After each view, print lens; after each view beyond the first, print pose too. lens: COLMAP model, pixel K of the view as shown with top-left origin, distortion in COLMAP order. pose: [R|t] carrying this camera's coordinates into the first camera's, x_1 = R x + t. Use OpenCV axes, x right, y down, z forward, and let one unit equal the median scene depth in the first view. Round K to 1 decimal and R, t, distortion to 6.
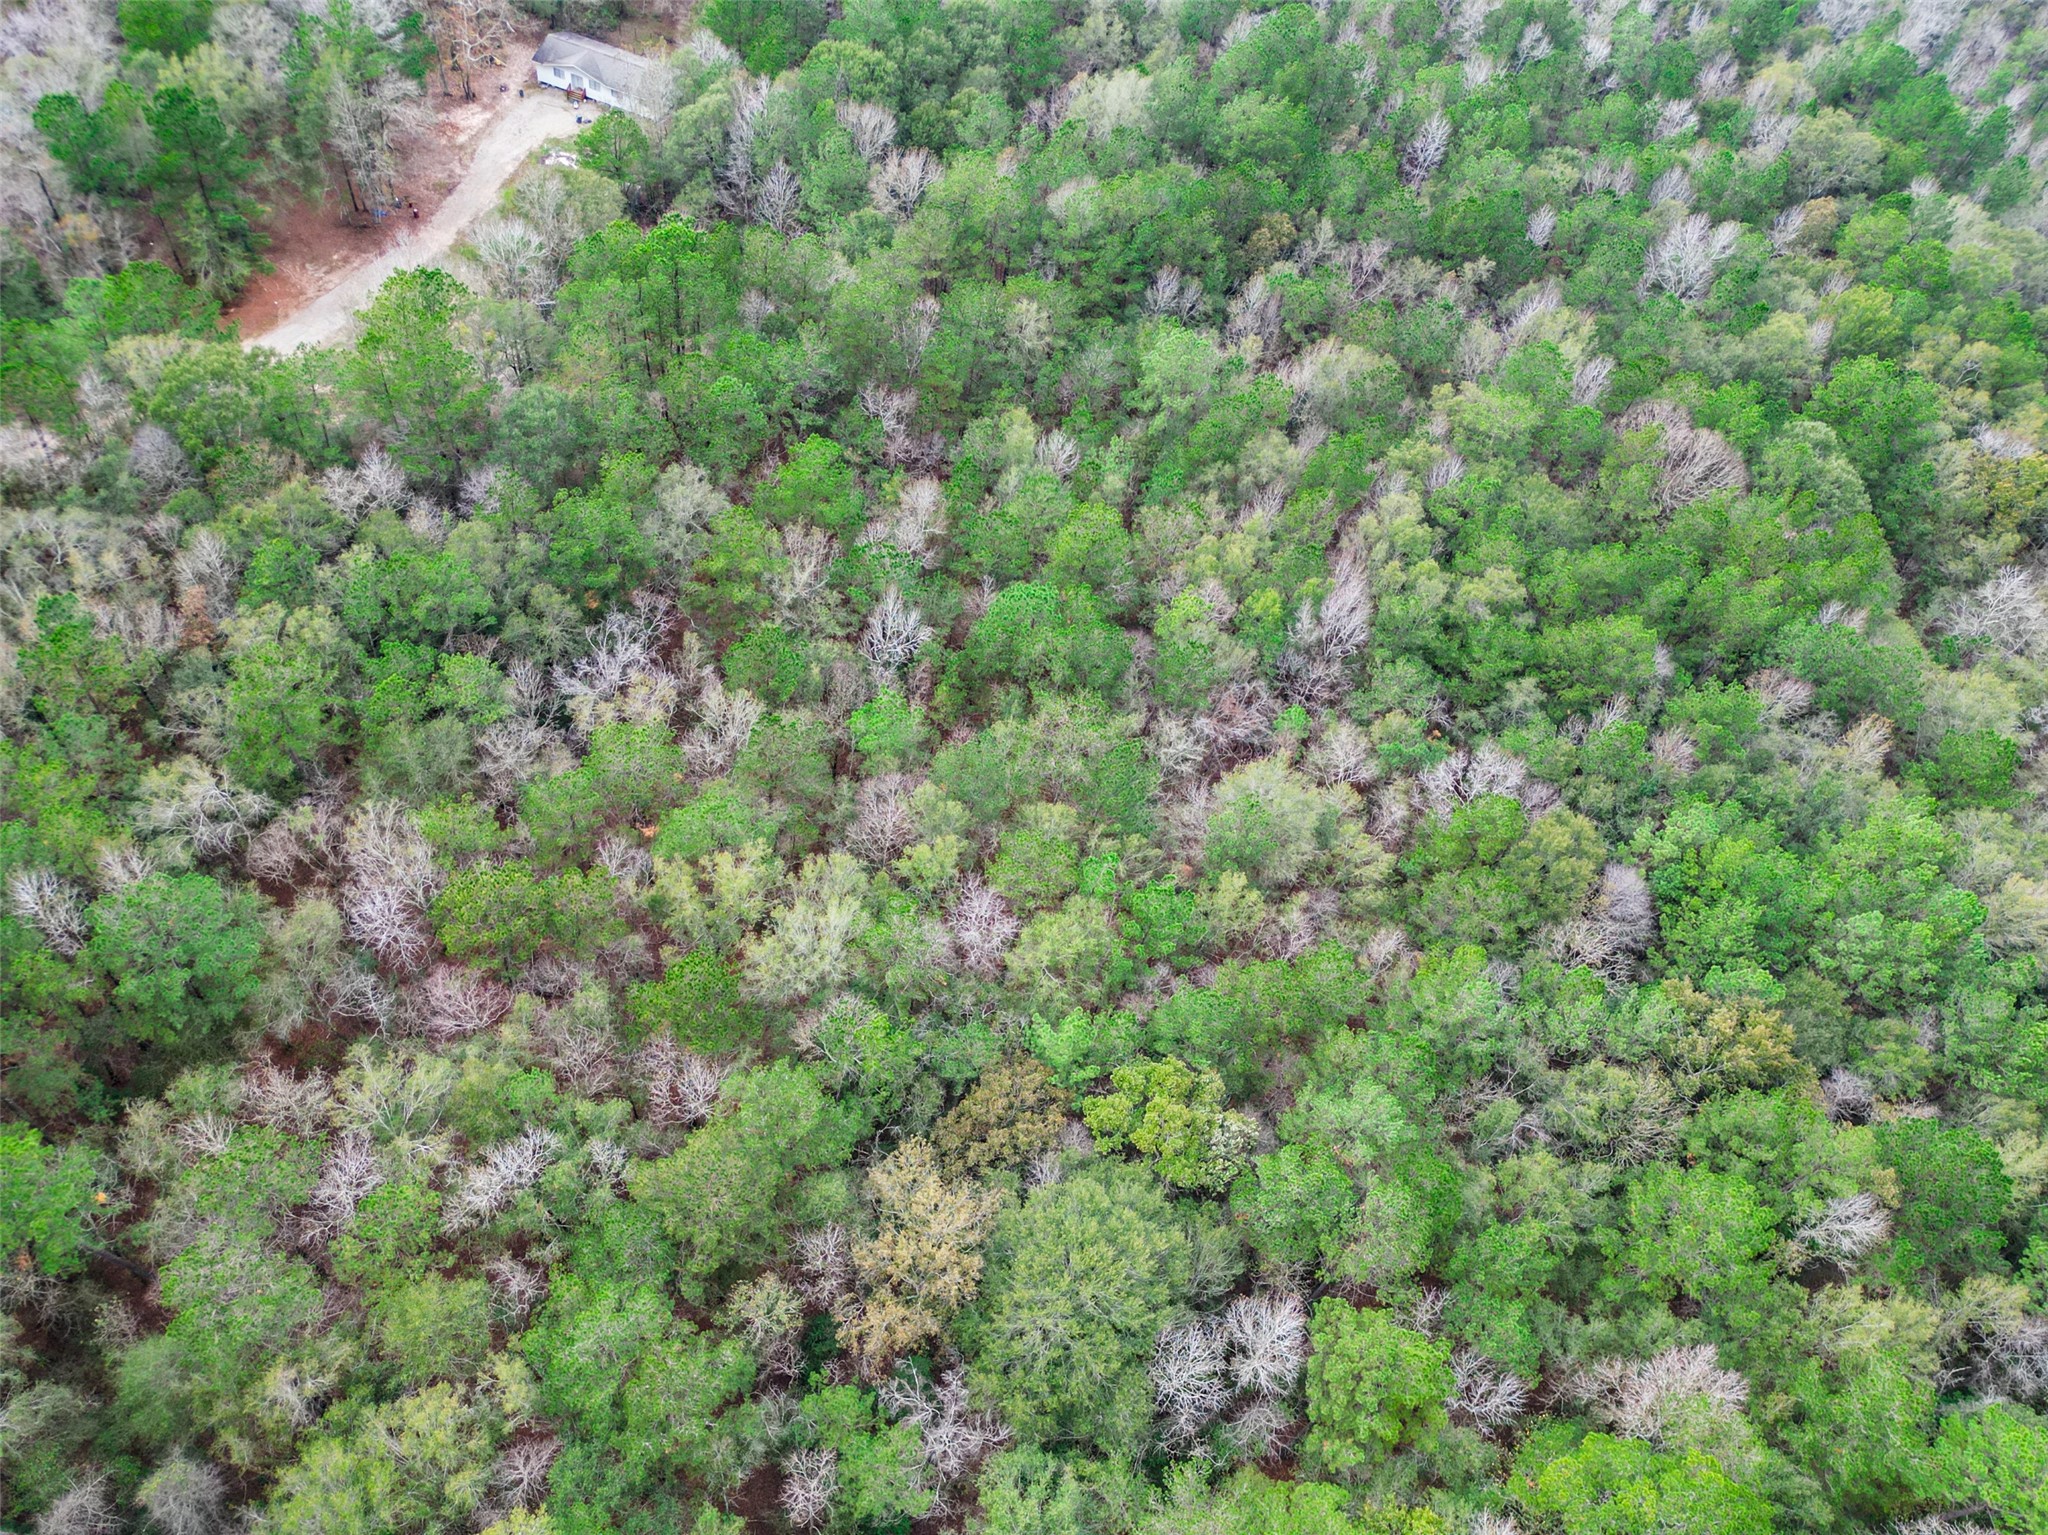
lens RADIAL K [[1428.7, 0, 1024.0], [0, 1428.7, 767.5], [0, 0, 1]] dist [0.081348, -0.086729]
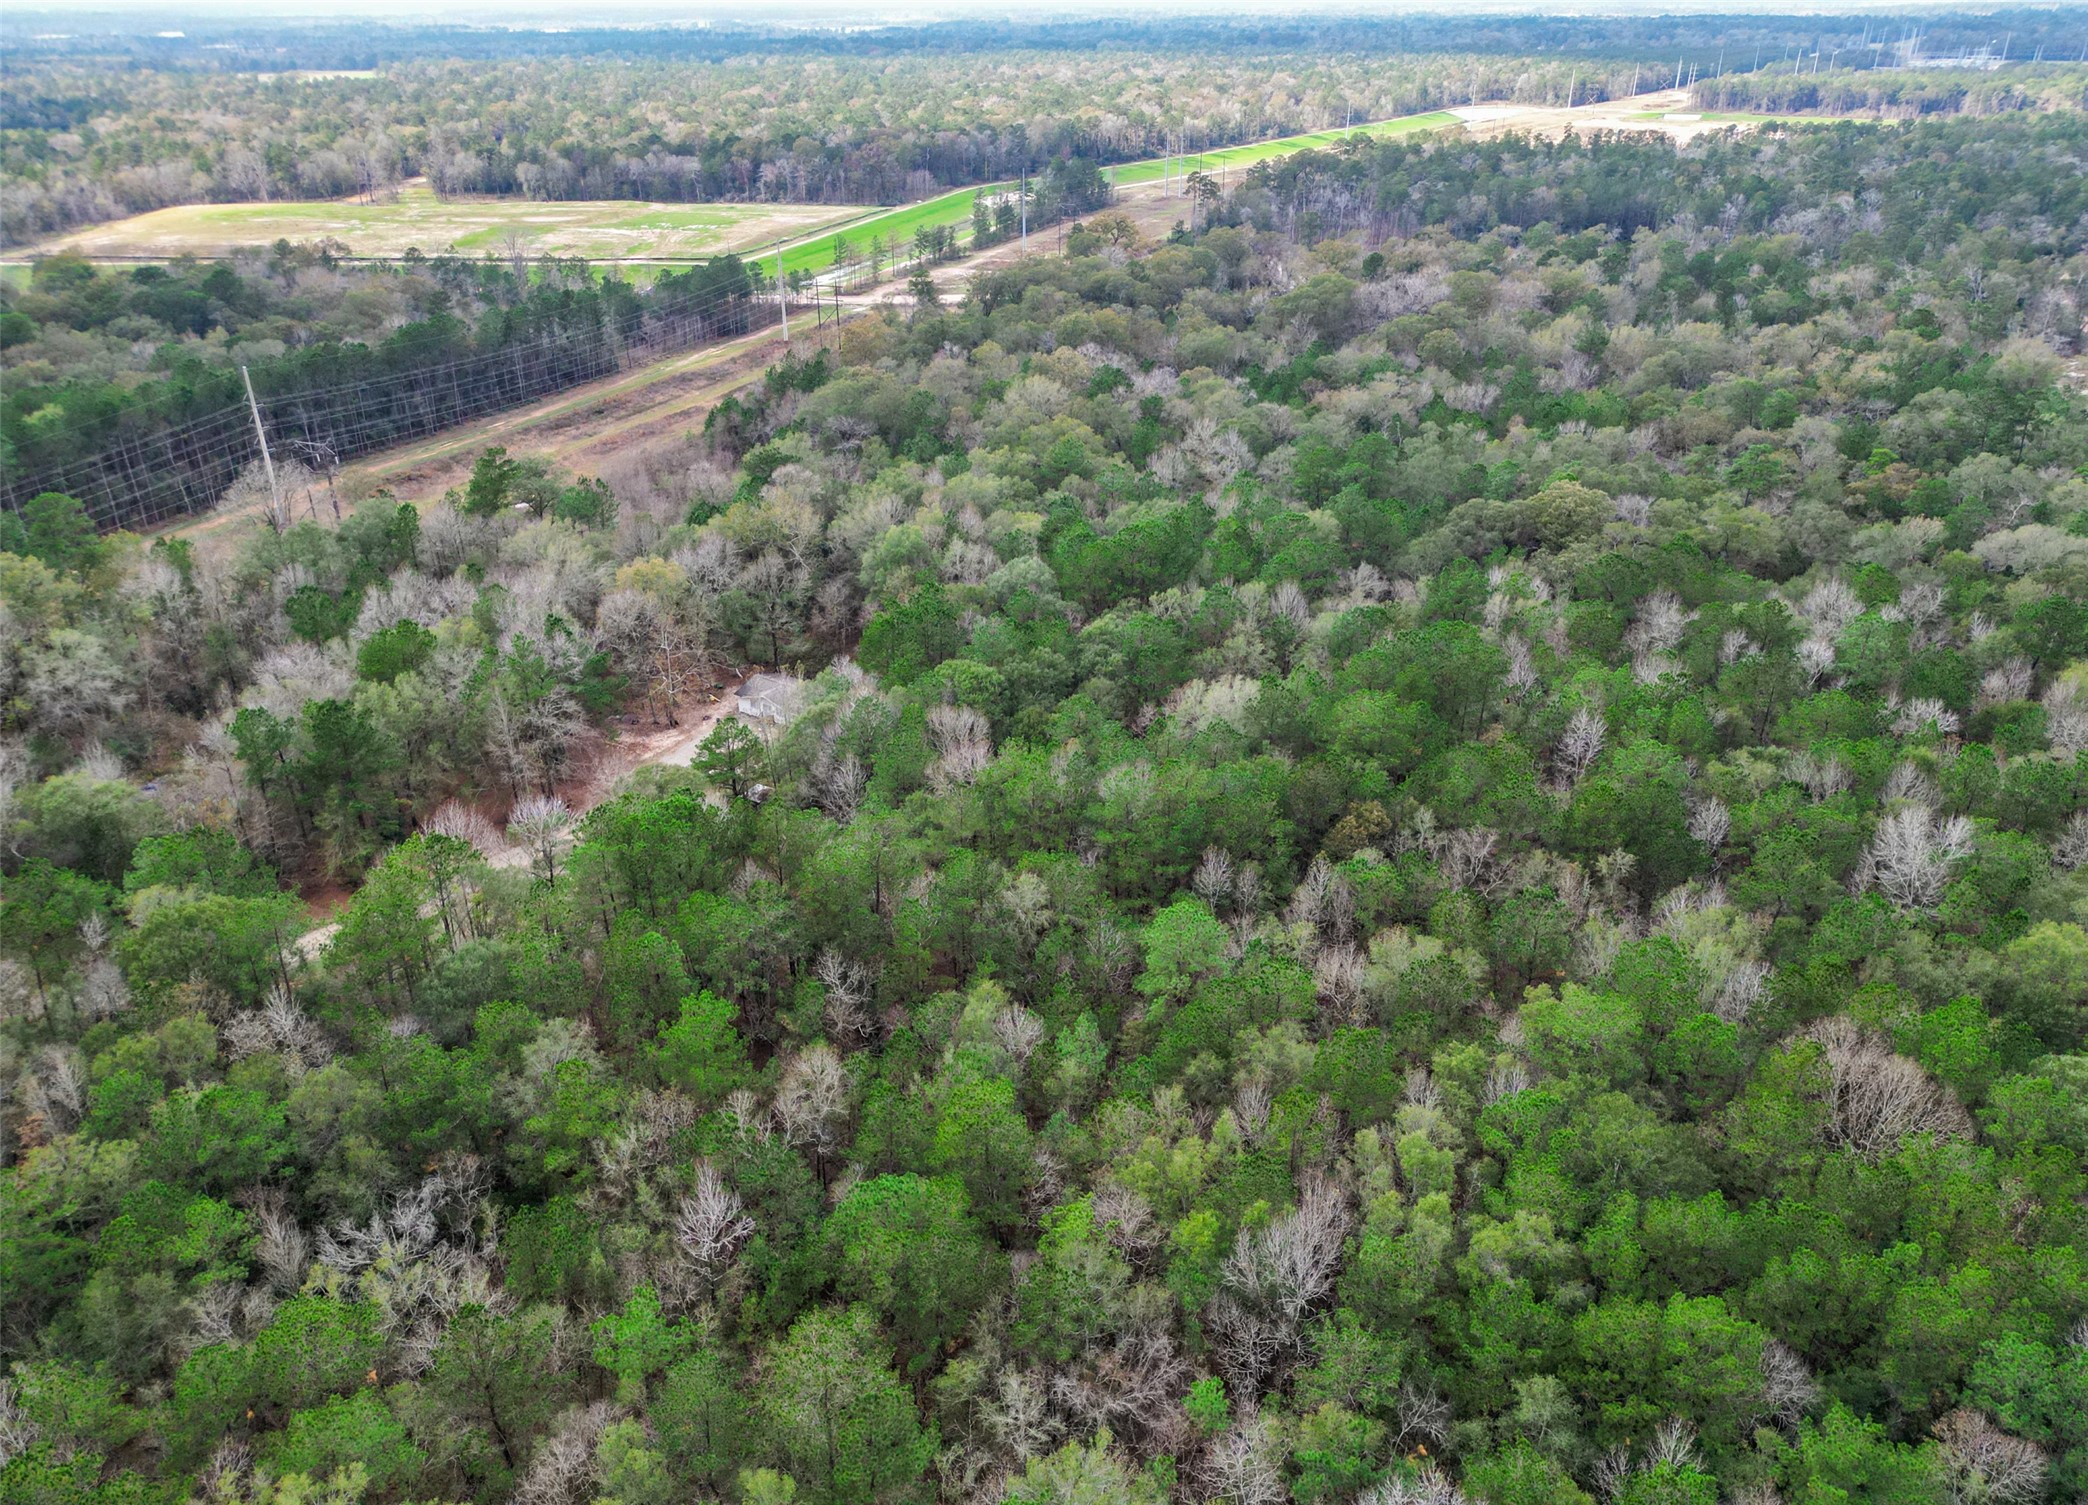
lens RADIAL K [[1441.7, 0, 1040.0], [0, 1441.7, 740.1], [0, 0, 1]] dist [0.074220, -0.073669]
pose [[0.950555, -0.019928, -0.309915, 0.282528], [-0.122687, 0.892667, -0.433697, -0.000587], [0.285294, 0.450275, 0.846085, 0.171205]]
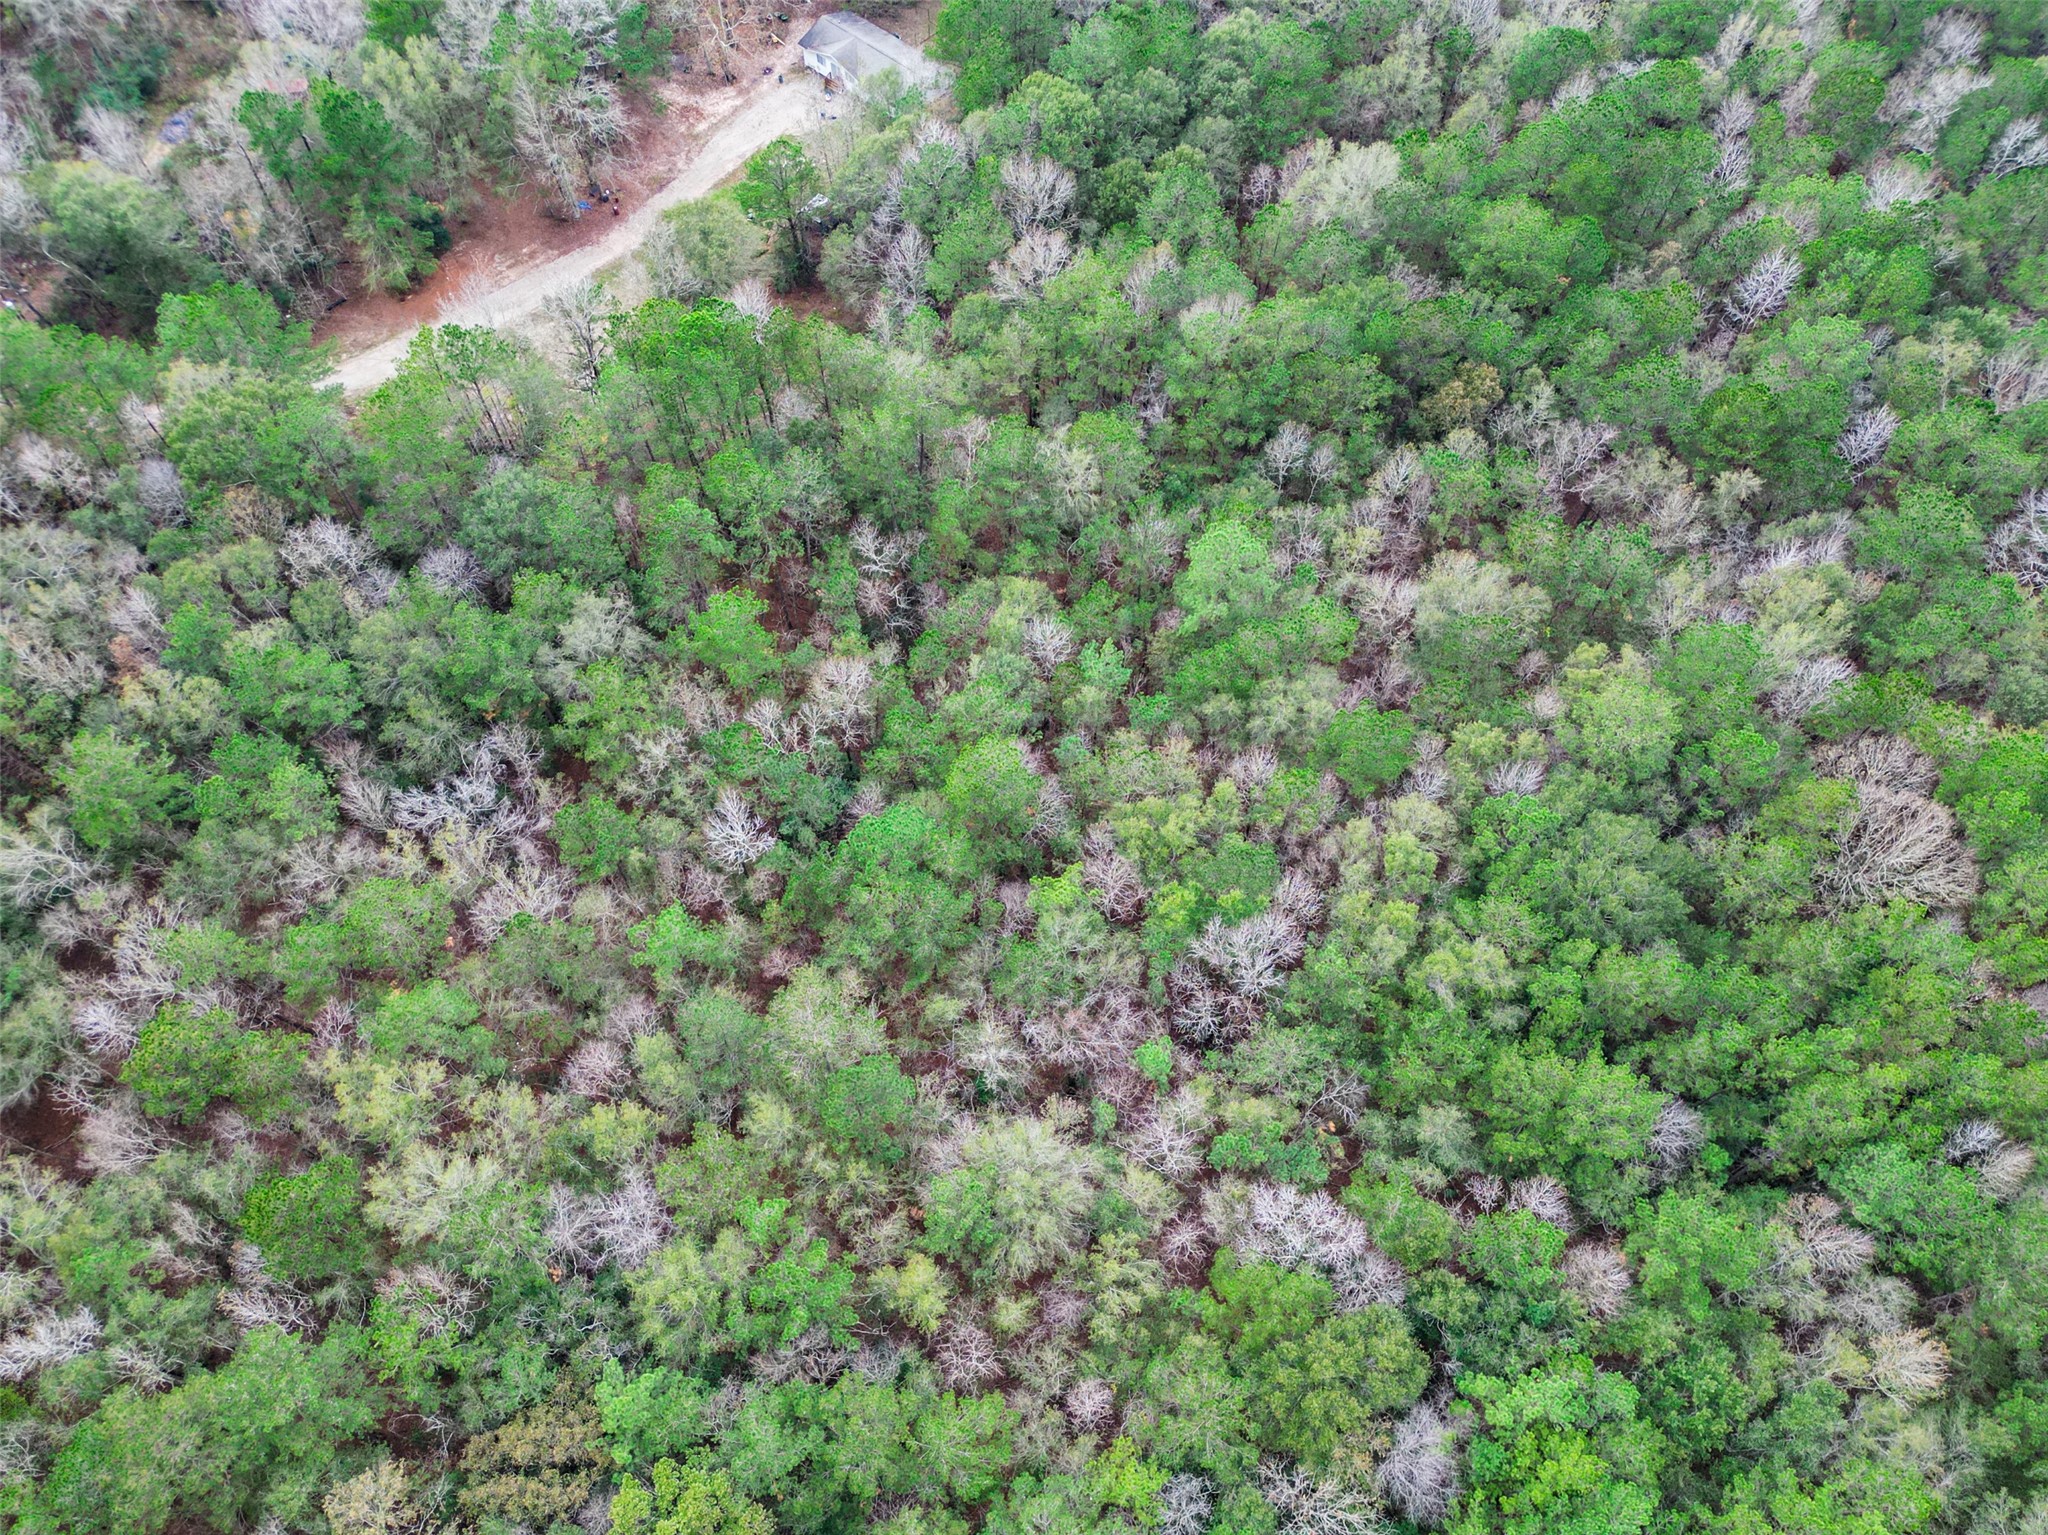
lens RADIAL K [[1411.8, 0, 1017.6], [0, 1411.8, 765.4], [0, 0, 1]] dist [0.083986, -0.076882]
pose [[0.906001, 0.267710, -0.327863, 0.281045], [-0.233654, 0.962190, 0.139990, -0.239551], [0.352943, -0.050225, 0.934296, 0.176386]]
